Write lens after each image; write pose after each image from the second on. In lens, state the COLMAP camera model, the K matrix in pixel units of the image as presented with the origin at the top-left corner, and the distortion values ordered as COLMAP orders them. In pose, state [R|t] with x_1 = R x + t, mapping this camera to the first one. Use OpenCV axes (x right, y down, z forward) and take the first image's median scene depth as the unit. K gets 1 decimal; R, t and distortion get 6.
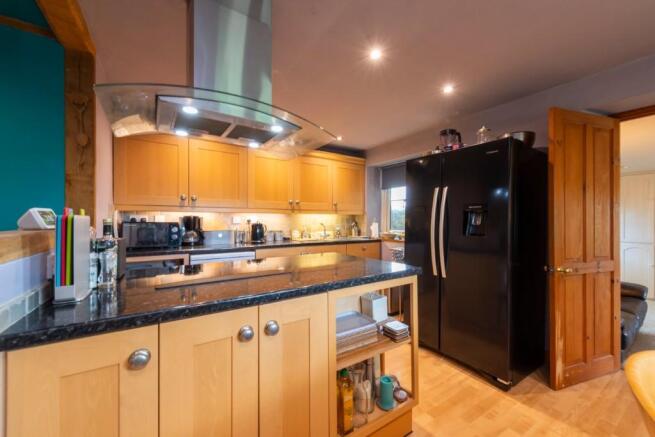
lens RADIAL K [[266.4, 0, 328.7], [0, 266.4, 221.4], [0, 0, 1]] dist [-0.004454, -0.002255]
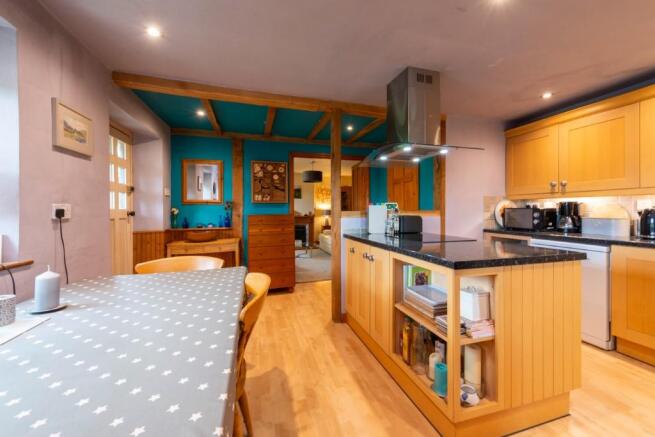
lens RADIAL K [[266.4, 0, 329.5], [0, 266.4, 212.8], [0, 0, 1]] dist [-0.004454, -0.002255]
pose [[-0.298653, 0.014472, -0.954252, 0.676592], [0.008637, 0.999885, 0.012461, 0.000073], [0.954323, -0.004520, -0.298744, 0.467788]]
